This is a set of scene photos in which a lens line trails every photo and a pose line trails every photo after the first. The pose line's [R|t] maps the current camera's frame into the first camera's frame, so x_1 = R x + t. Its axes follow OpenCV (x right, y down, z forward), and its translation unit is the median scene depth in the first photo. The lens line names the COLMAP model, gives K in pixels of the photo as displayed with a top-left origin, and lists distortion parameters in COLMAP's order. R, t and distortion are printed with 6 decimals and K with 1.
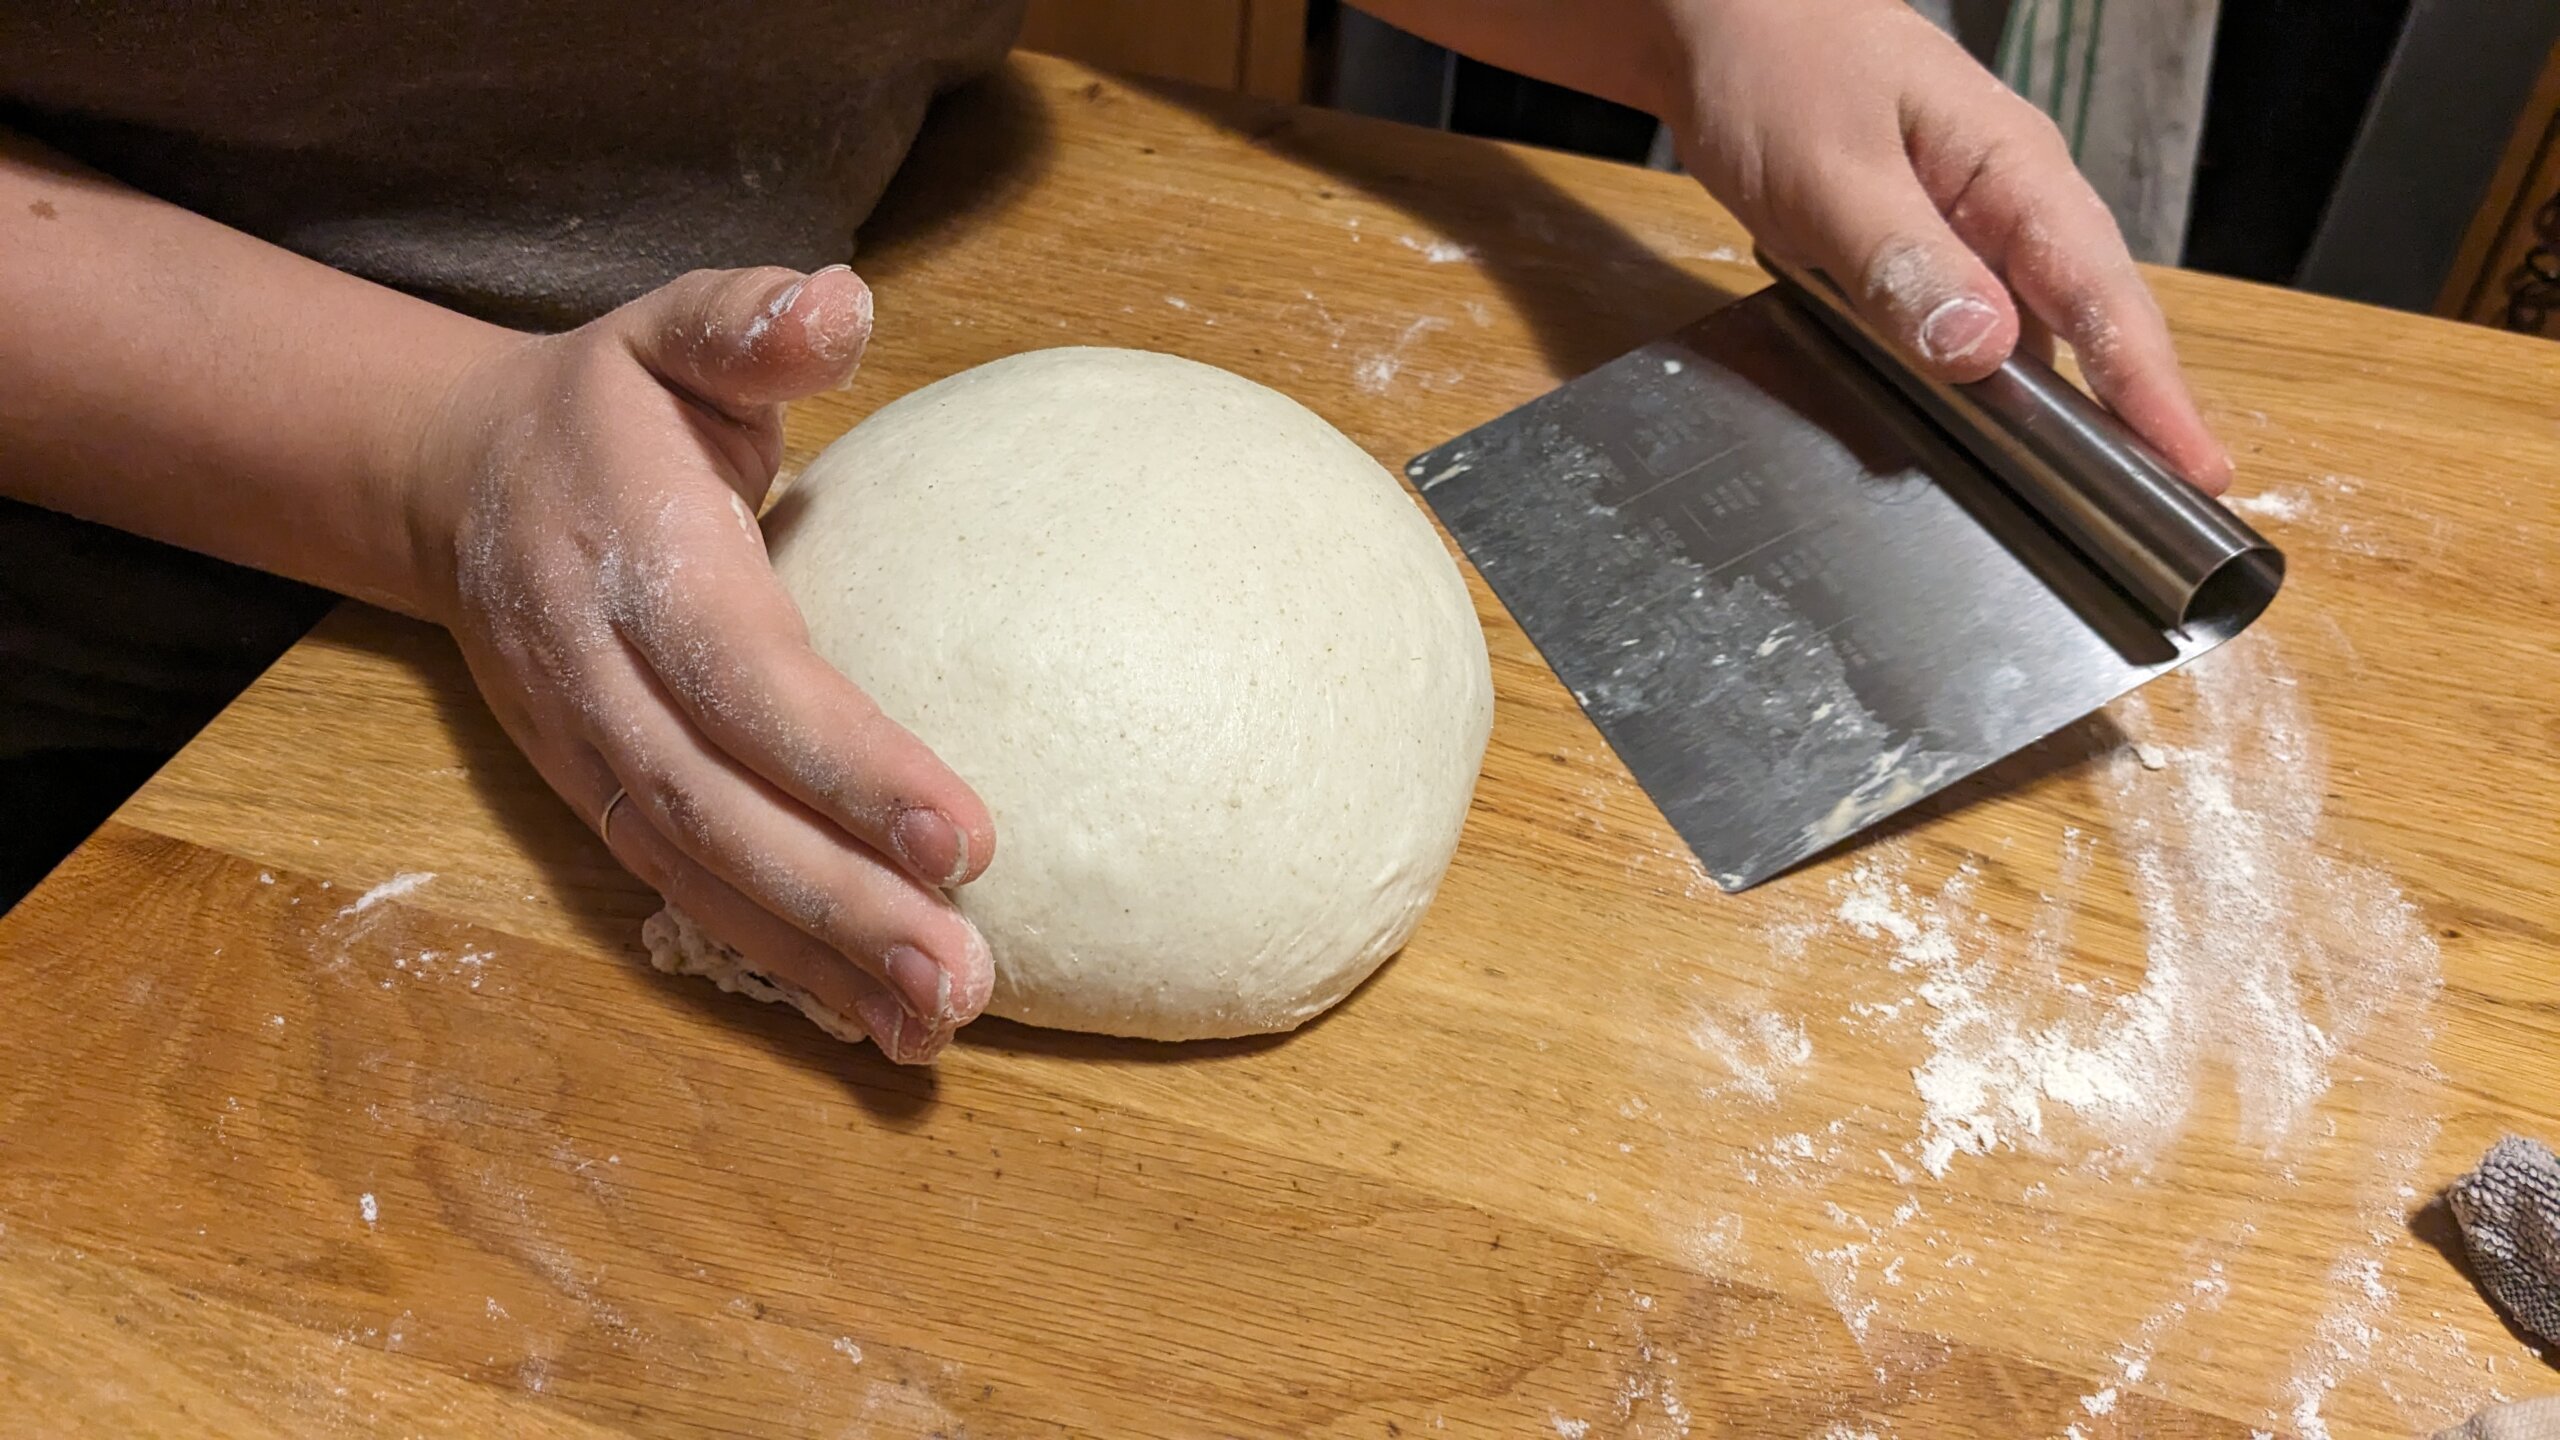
lens RADIAL K [[1897.1, 0, 1280.0], [0, 1897.1, 720.0], [0, 0, 1]] dist [-0.006883, -0.008182]
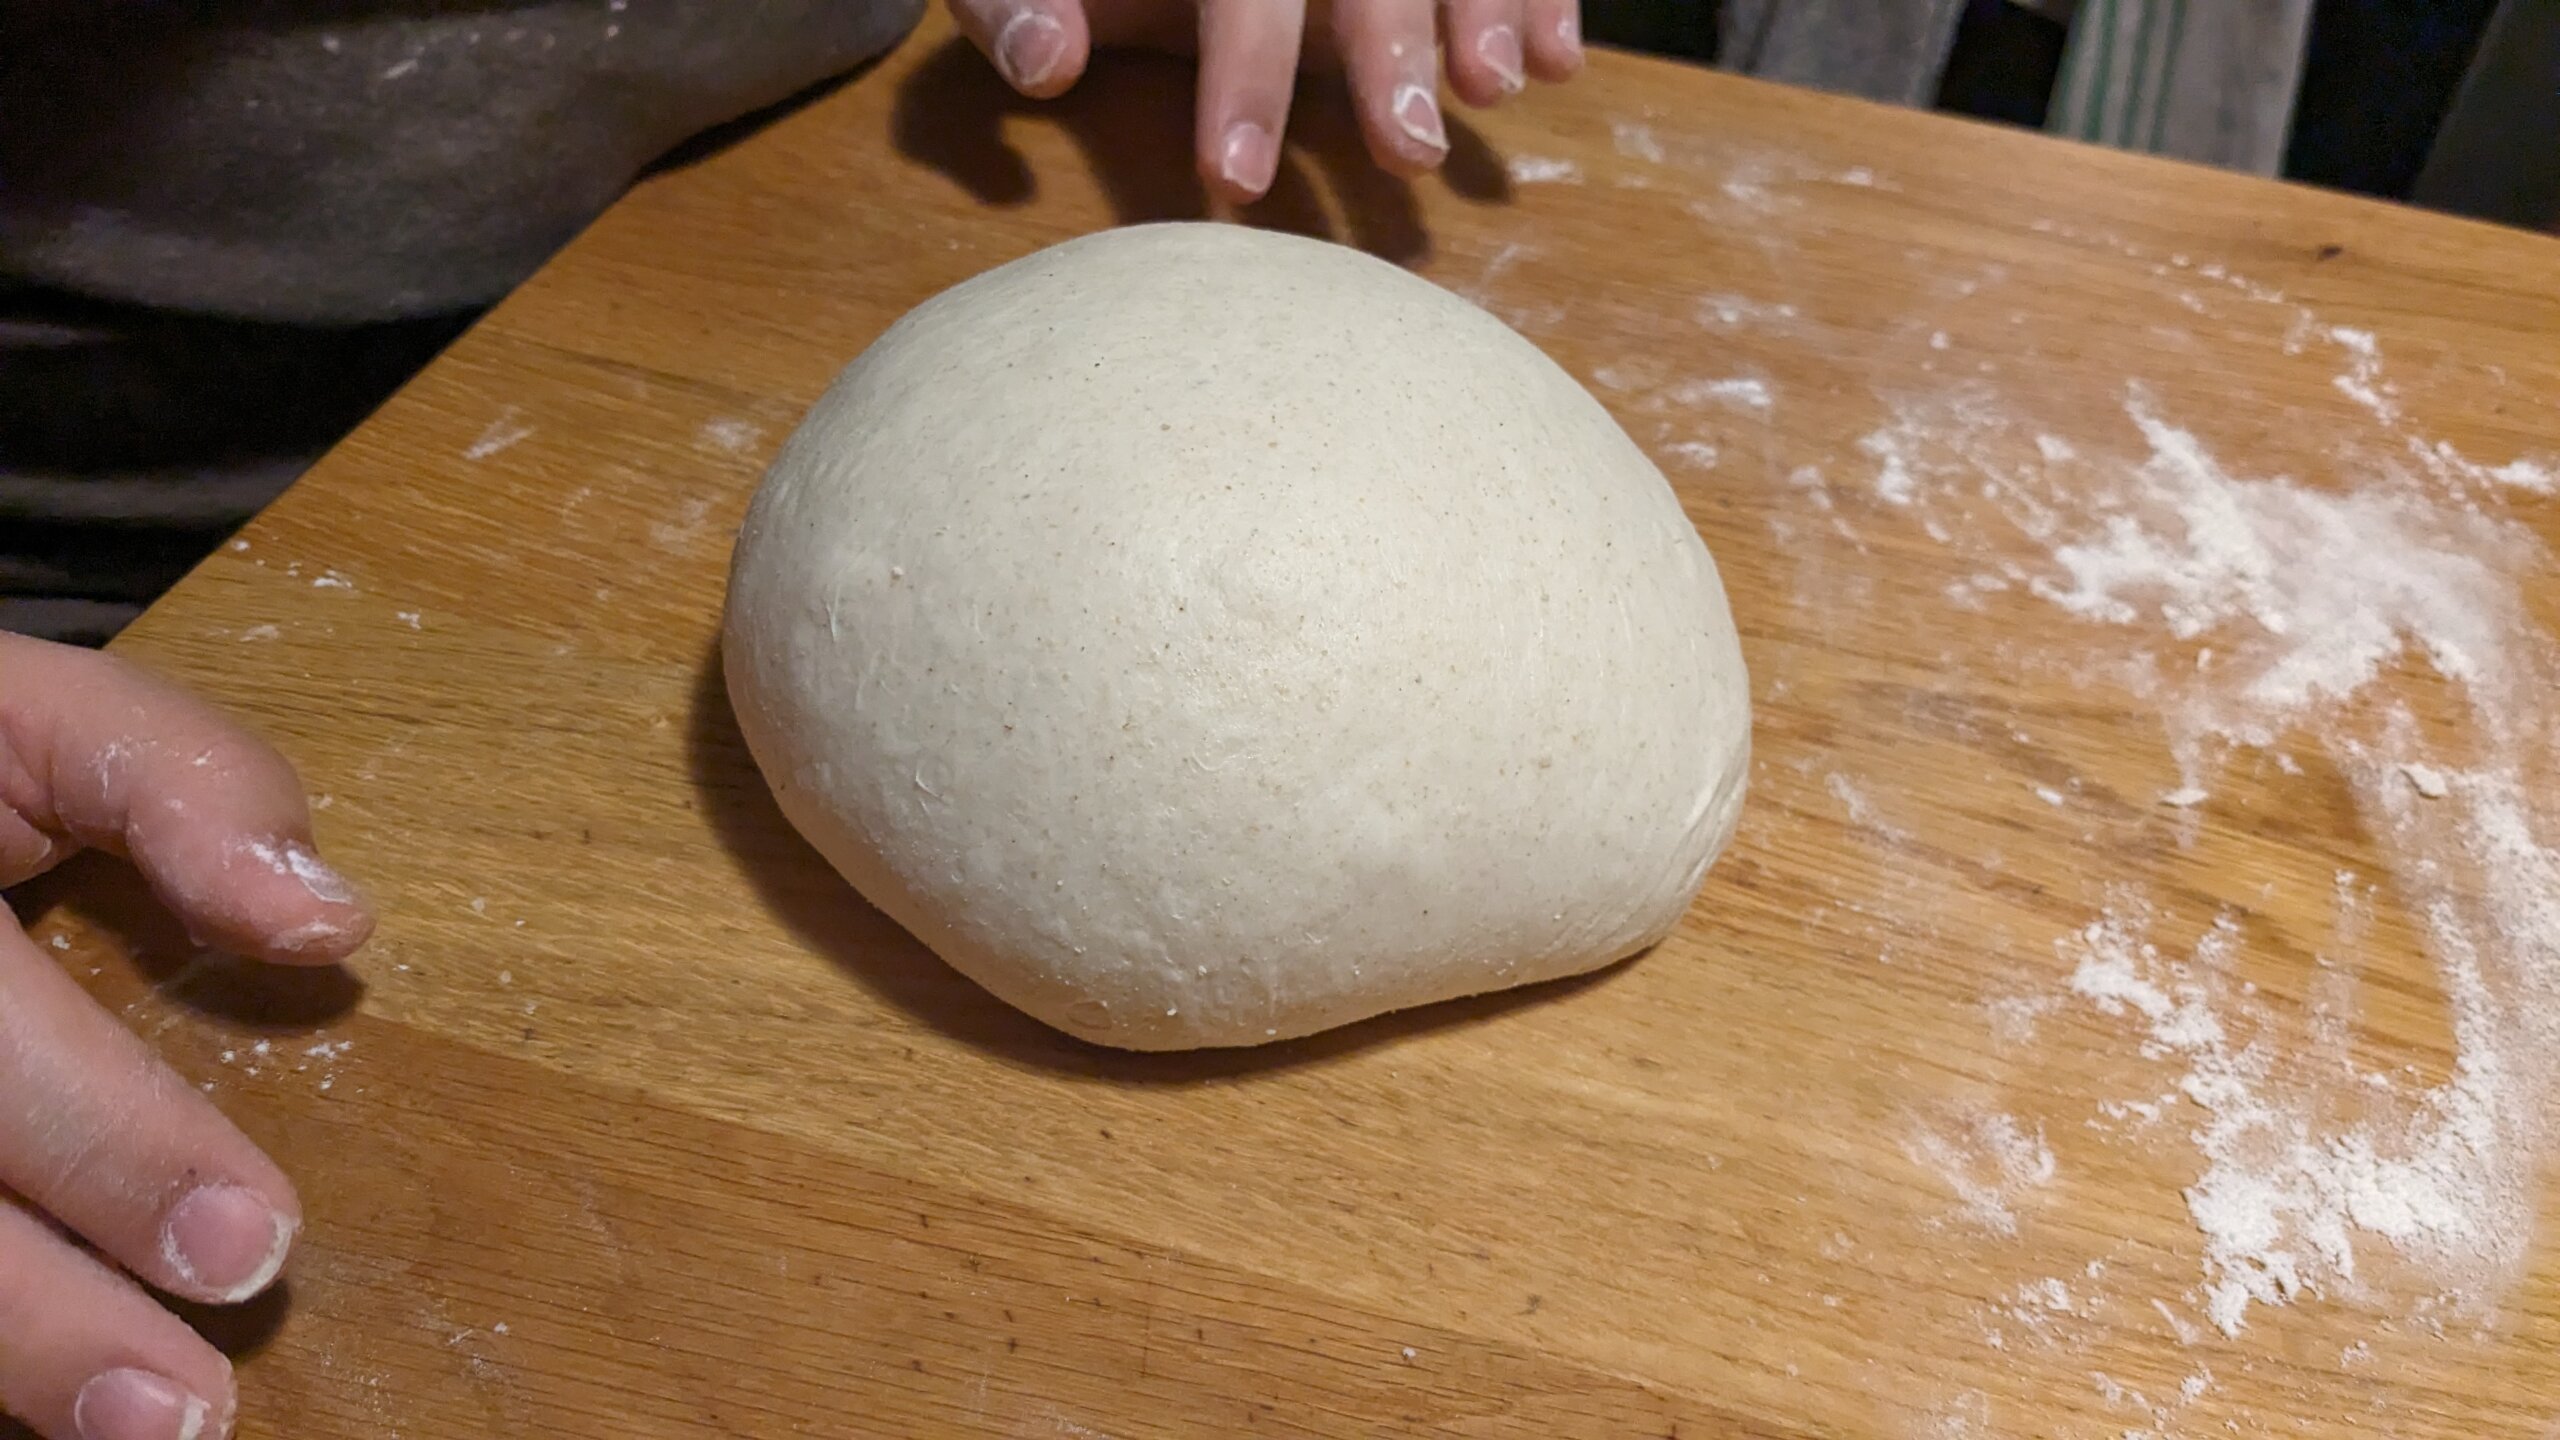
lens RADIAL K [[1933.9, 0, 1316.1], [0, 1933.9, 728.3], [0, 0, 1]] dist [-0.024223, 0.002905]
pose [[0.999790, 0.002560, 0.020340, -0.041932], [-0.002850, 0.999894, 0.014253, -0.016630], [-0.020302, -0.014308, 0.999692, 0.221624]]
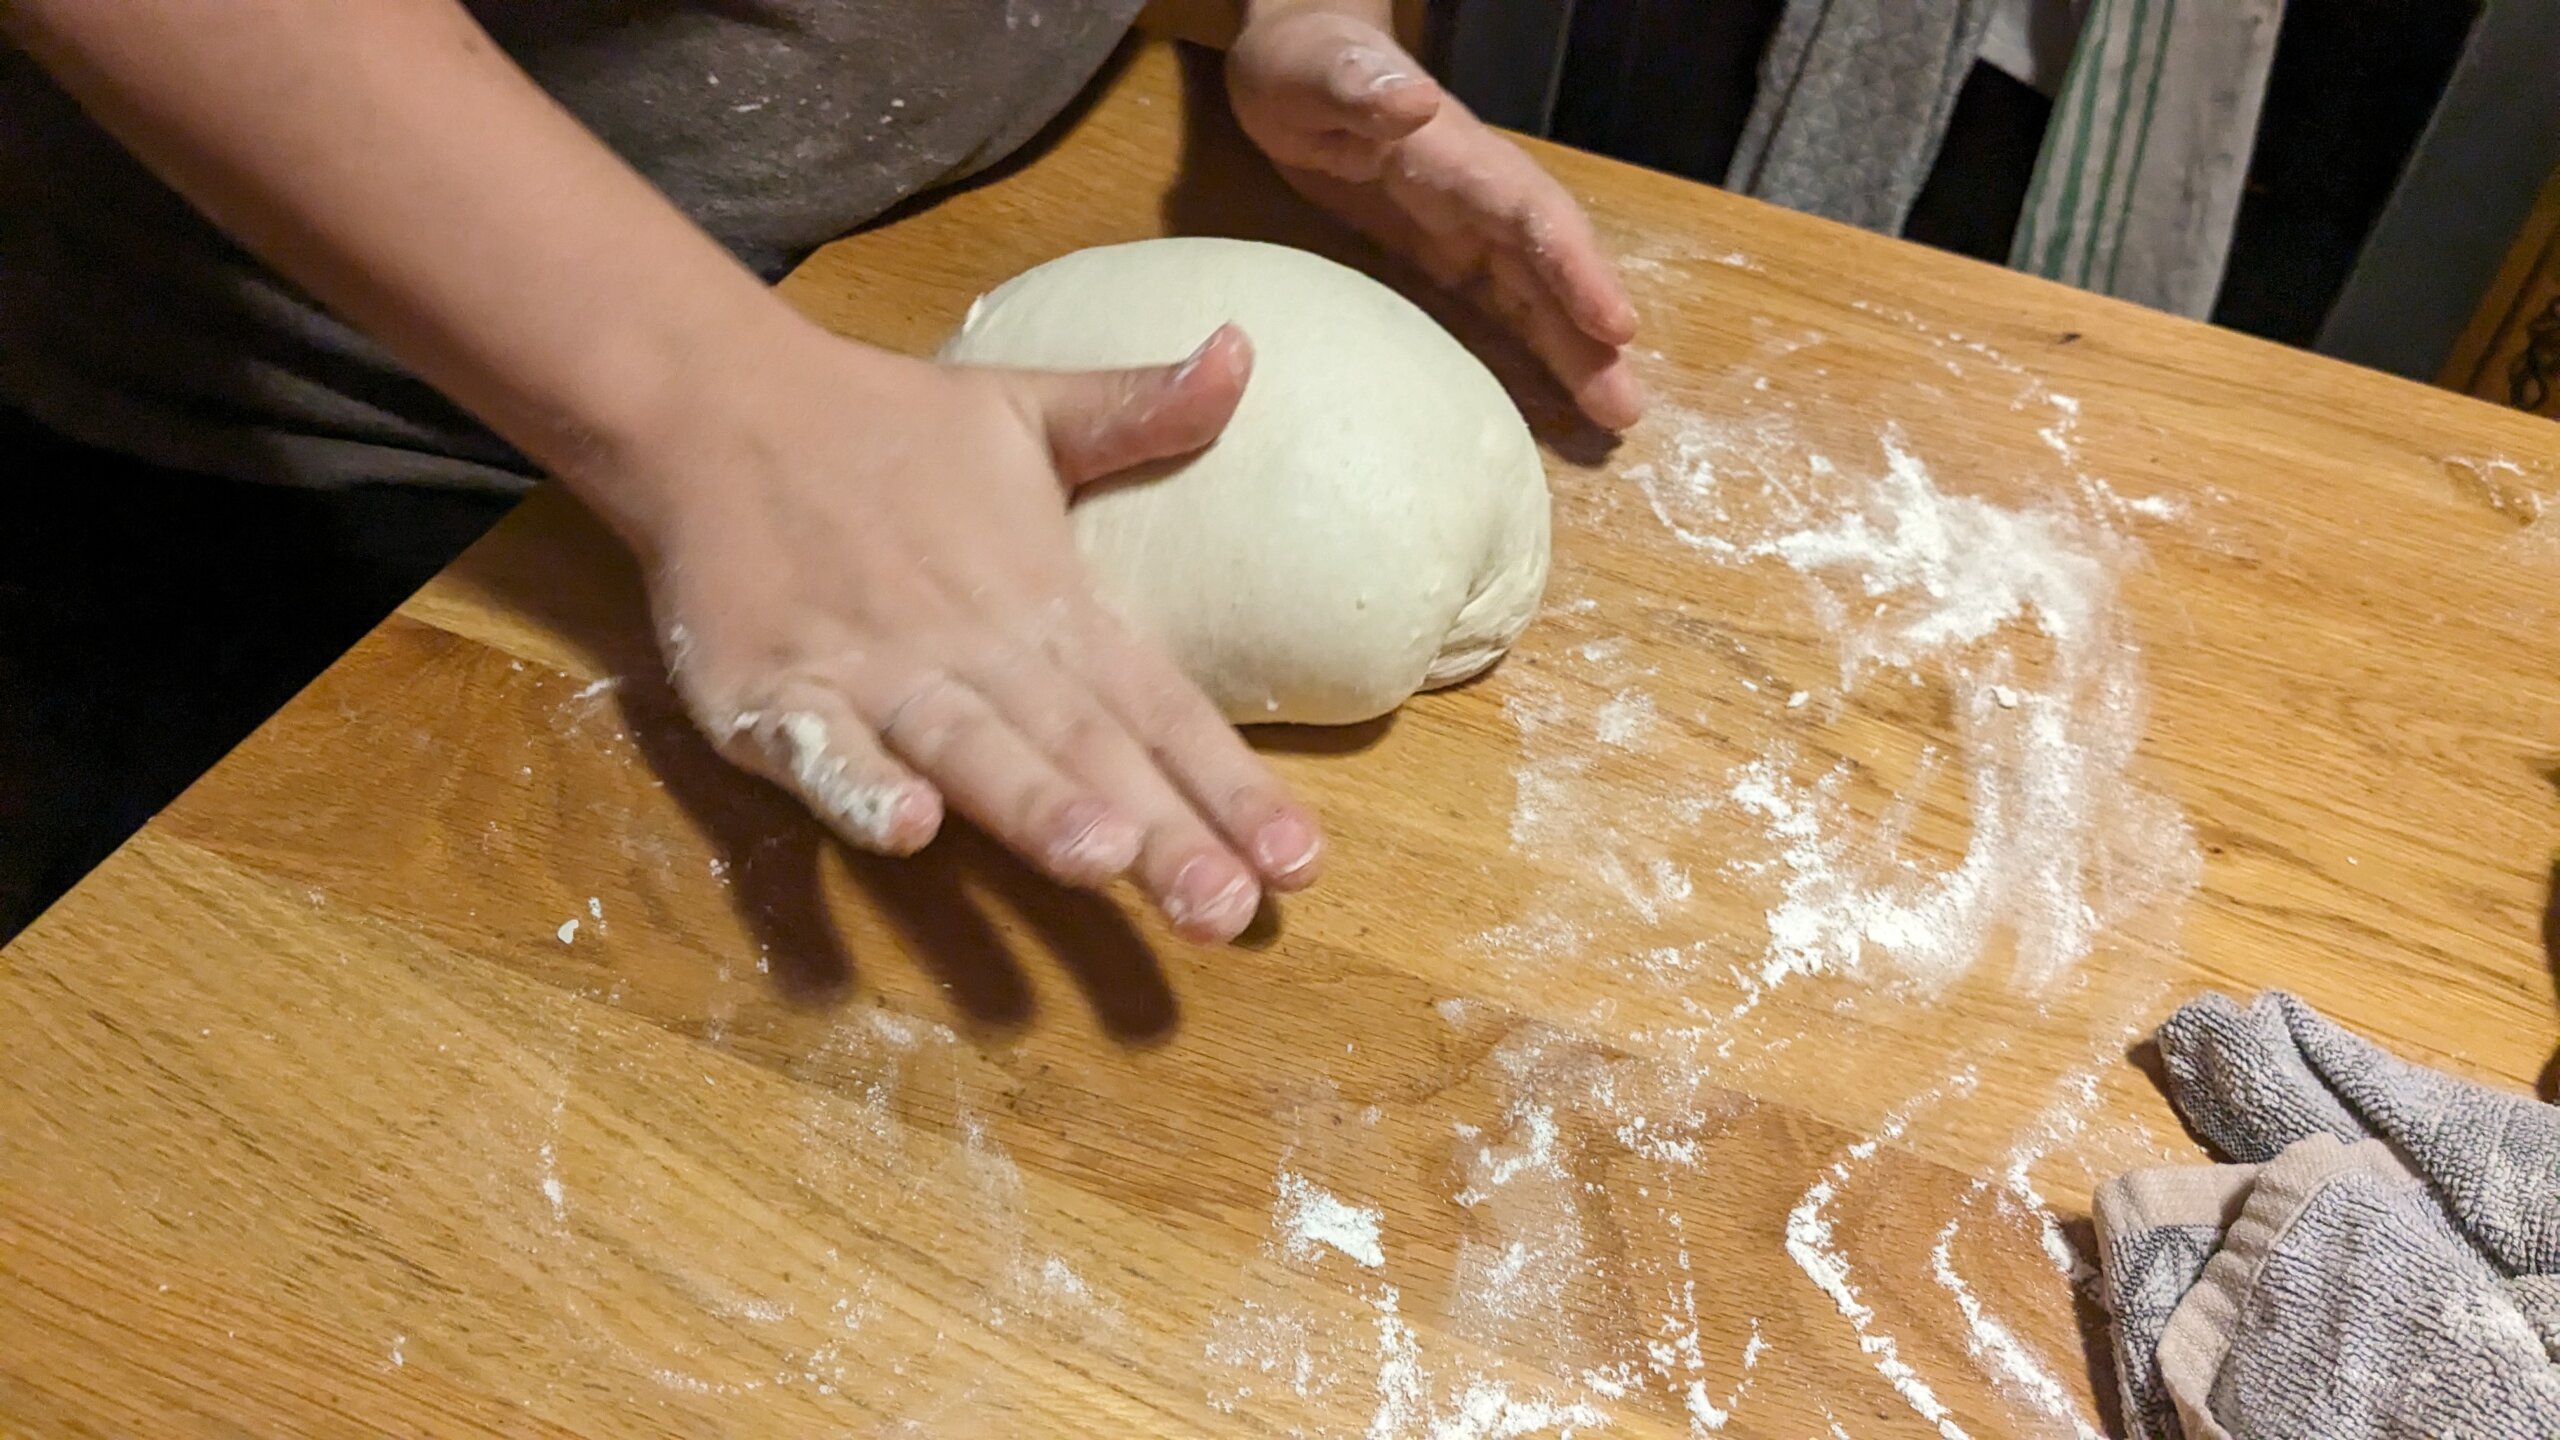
lens RADIAL K [[1955.4, 0, 1365.3], [0, 1955.4, 700.6], [0, 0, 1]] dist [0.034286, -0.073970]
pose [[0.996801, 0.079722, -0.005625, 0.055216], [-0.079626, 0.996703, 0.015587, 0.041996], [0.006849, -0.015089, 0.999863, -0.355318]]
